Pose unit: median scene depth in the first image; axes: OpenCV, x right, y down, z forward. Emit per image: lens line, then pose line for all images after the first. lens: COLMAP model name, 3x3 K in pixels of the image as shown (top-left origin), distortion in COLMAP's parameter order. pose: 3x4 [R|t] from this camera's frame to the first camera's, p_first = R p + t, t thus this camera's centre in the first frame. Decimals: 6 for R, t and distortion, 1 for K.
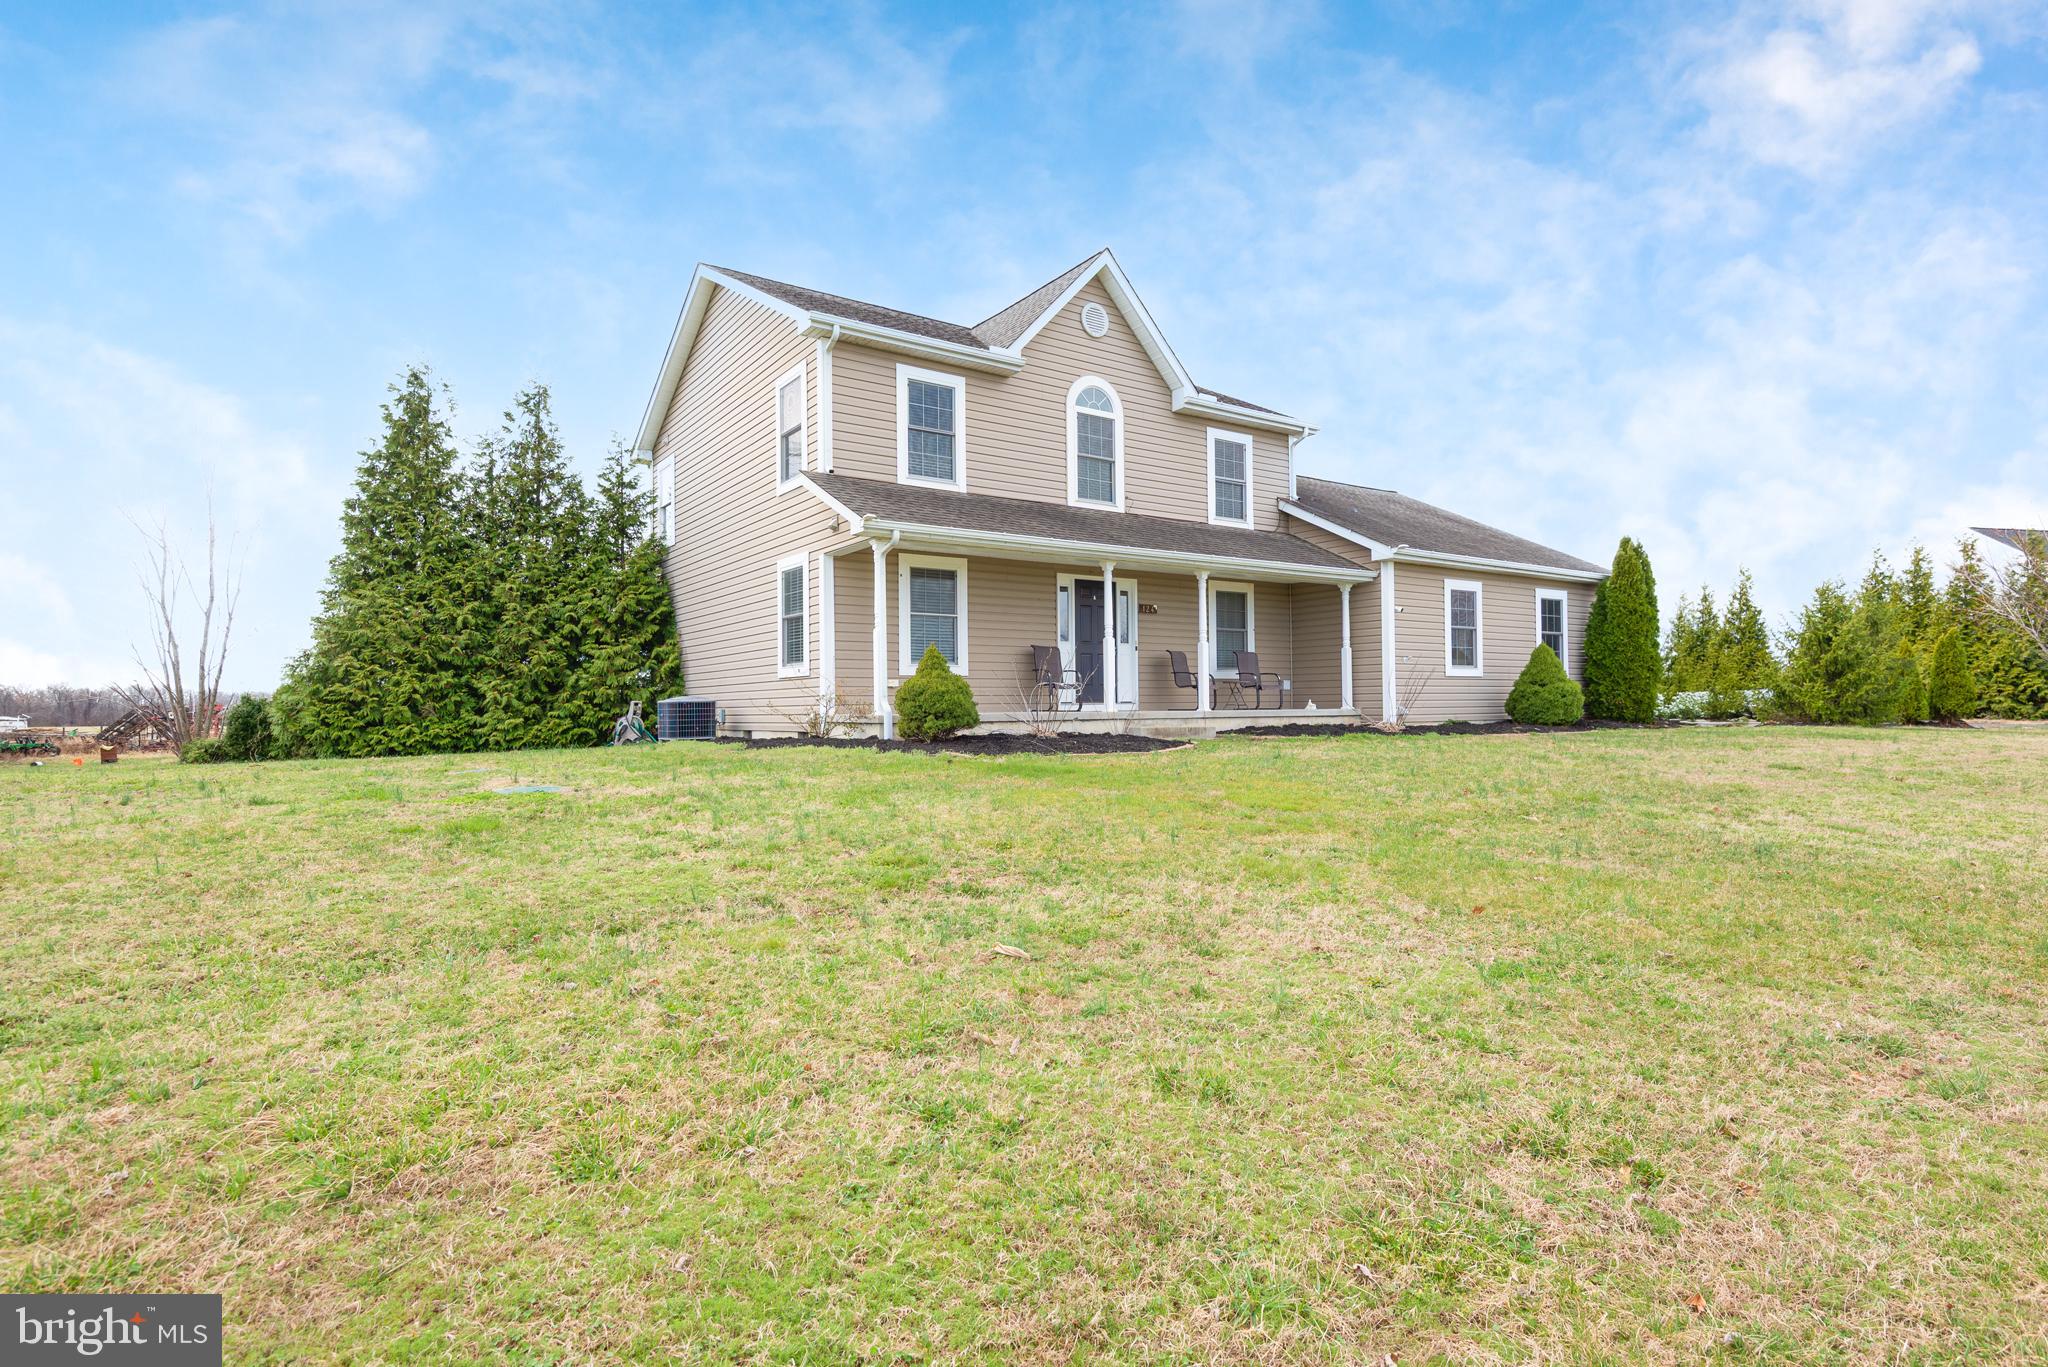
lens RADIAL K [[1040.1, 0, 1029.6], [0, 1040.1, 686.7], [0, 0, 1]] dist [0.000287, 0.000072]
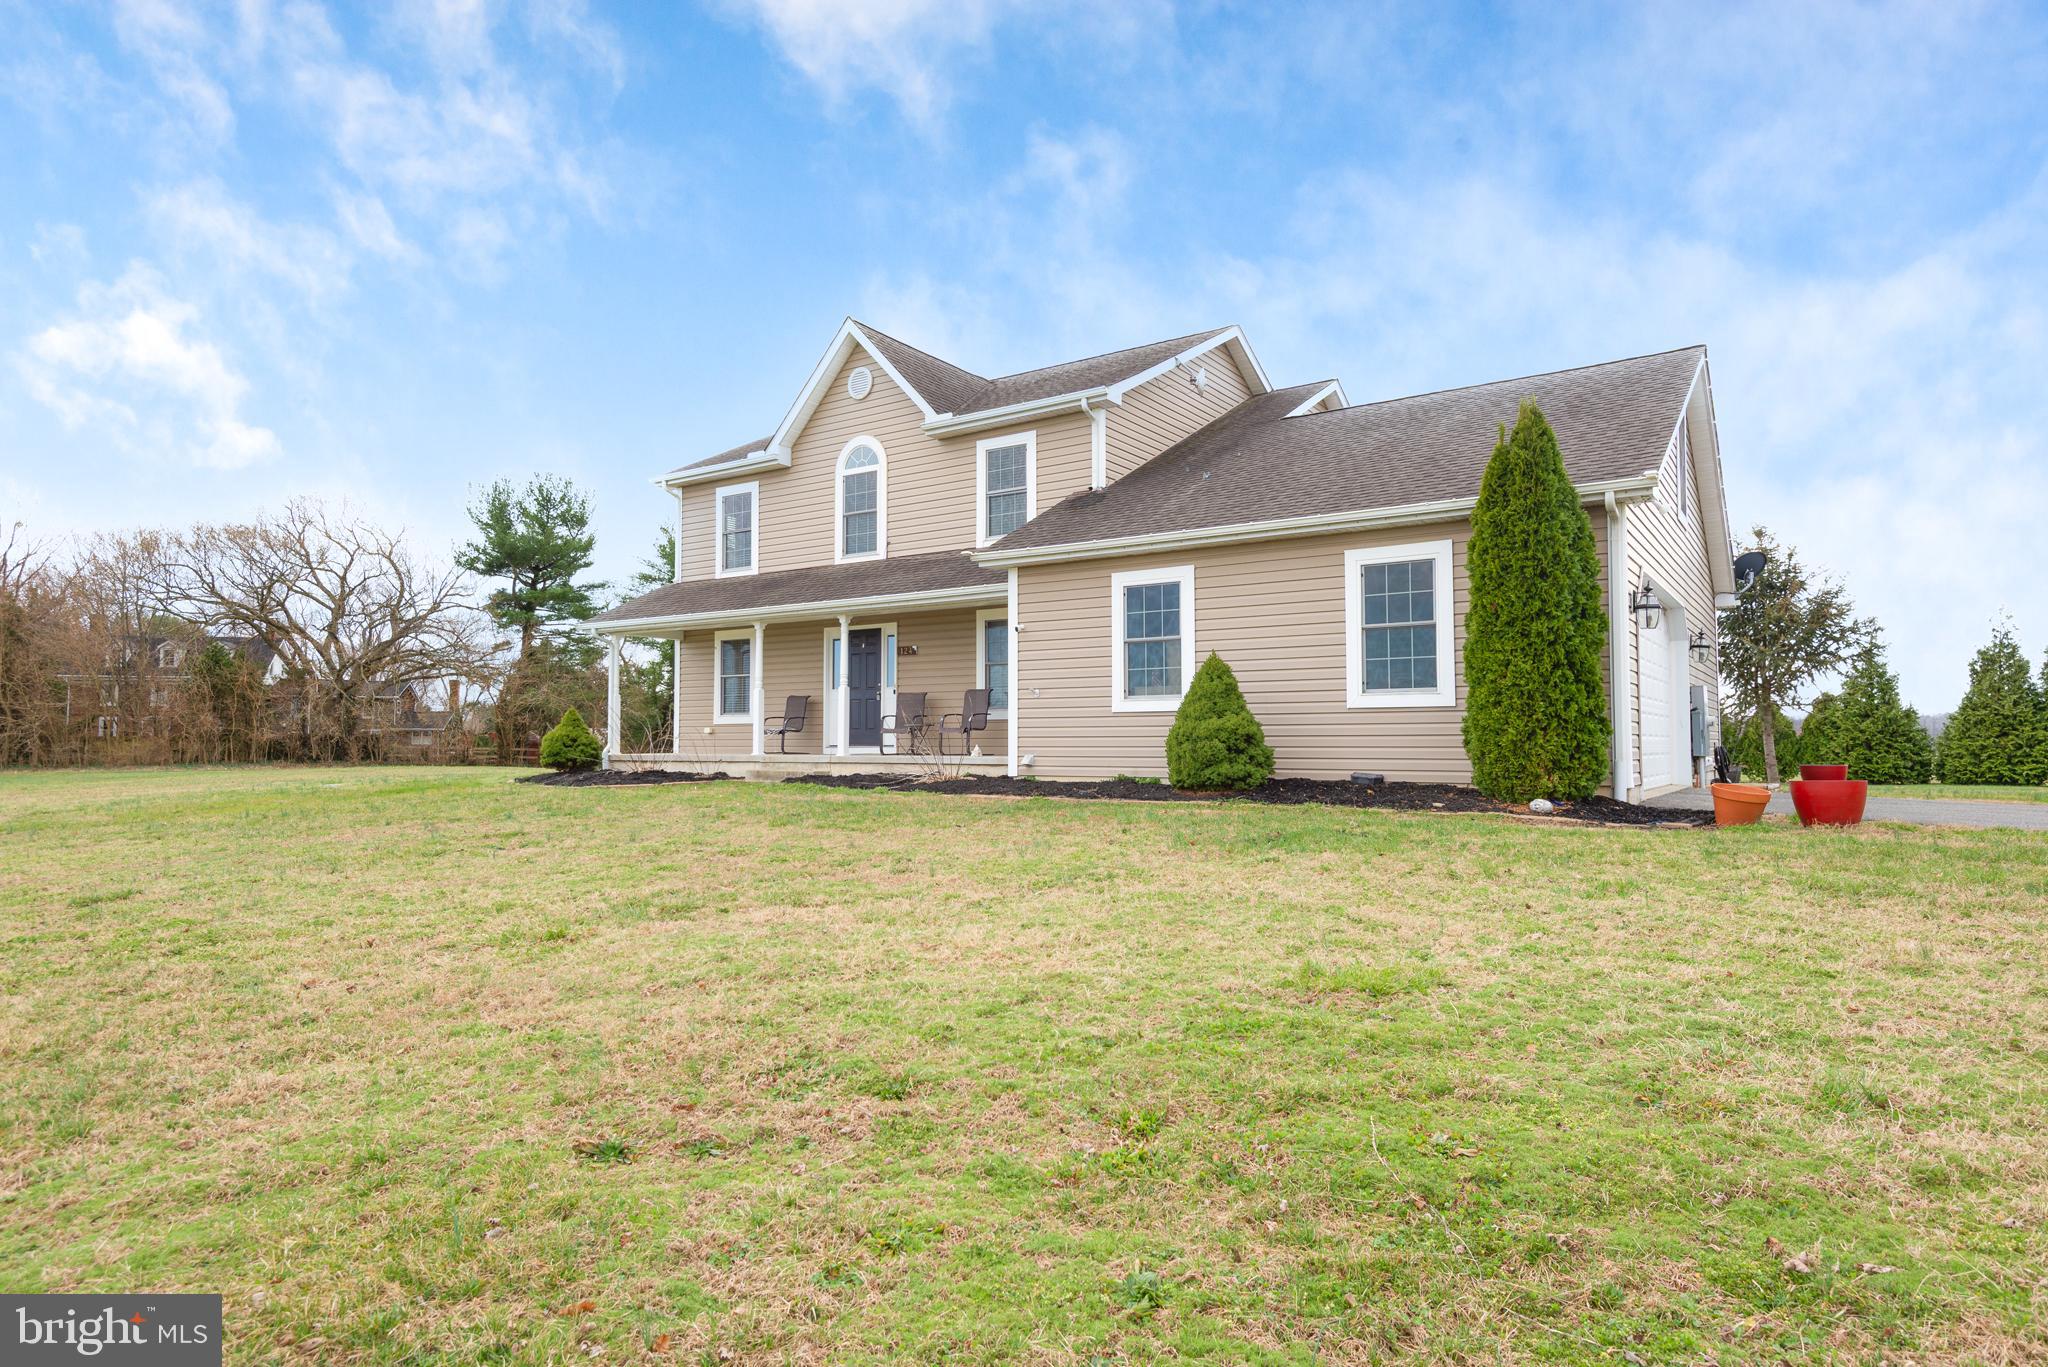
lens RADIAL K [[1187.8, 0, 1030.8], [0, 1187.8, 683.0], [0, 0, 1]] dist [0.002157, 0.000385]
pose [[0.350185, -0.043176, -0.935685, 1.233575], [0.009342, 0.999048, -0.042604, 0.003918], [0.936634, 0.006178, 0.350255, 0.739611]]
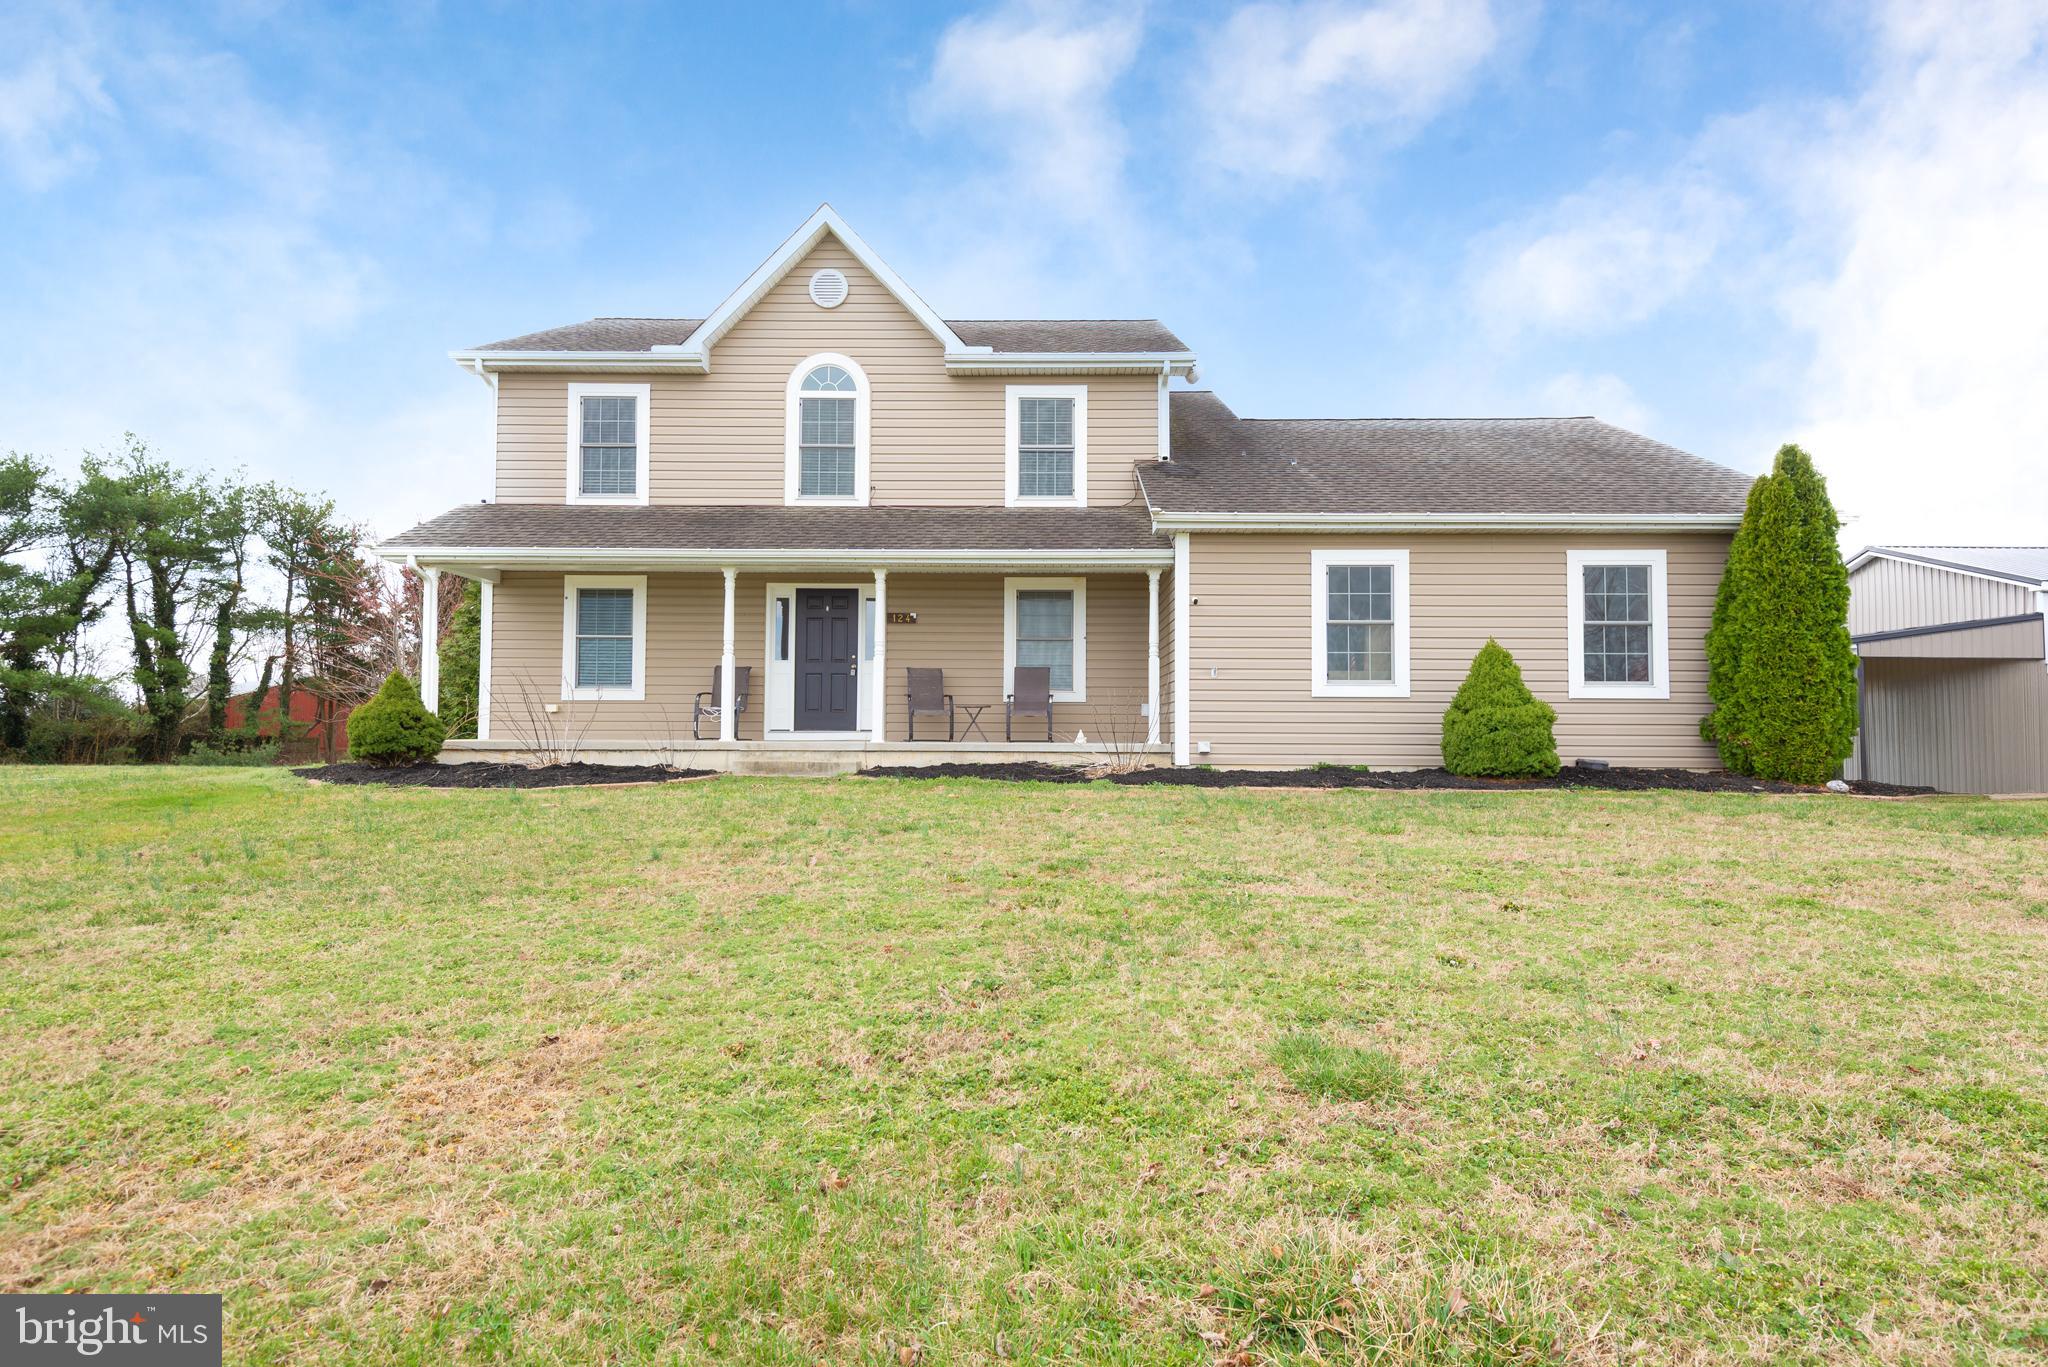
lens RADIAL K [[1035.4, 0, 1059.0], [0, 1035.4, 685.5], [0, 0, 1]] dist [0.006596, 0.000444]
pose [[0.816861, -0.014215, -0.576659, 0.710369], [-0.001961, 0.999622, -0.027419, 0.000981], [0.576831, 0.023529, 0.816525, 0.412611]]
